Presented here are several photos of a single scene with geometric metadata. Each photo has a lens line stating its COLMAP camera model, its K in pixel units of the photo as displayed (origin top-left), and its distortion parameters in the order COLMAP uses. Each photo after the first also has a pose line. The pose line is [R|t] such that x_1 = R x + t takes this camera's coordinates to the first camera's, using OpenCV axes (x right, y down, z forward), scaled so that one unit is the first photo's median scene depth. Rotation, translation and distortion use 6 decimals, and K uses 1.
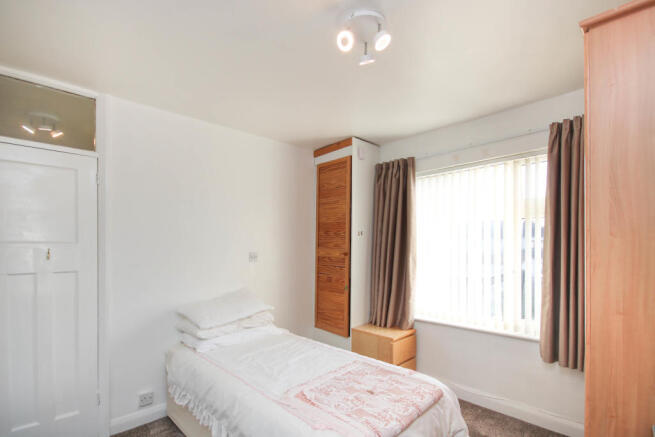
lens RADIAL K [[303.1, 0, 325.9], [0, 303.1, 244.9], [0, 0, 1]] dist [-0.002197, 0.000038]
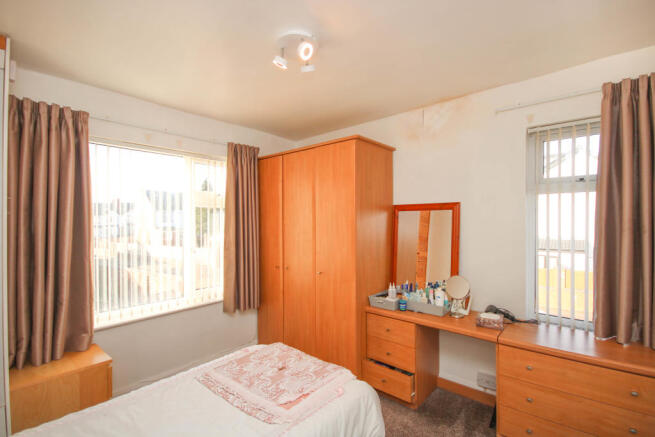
lens RADIAL K [[303.1, 0, 329.1], [0, 303.1, 223.5], [0, 0, 1]] dist [-0.002197, 0.000038]
pose [[-0.072470, -0.011265, 0.997307, -0.645938], [0.000954, 0.999935, 0.011364, -0.036470], [-0.997370, 0.001775, -0.072455, 0.613282]]
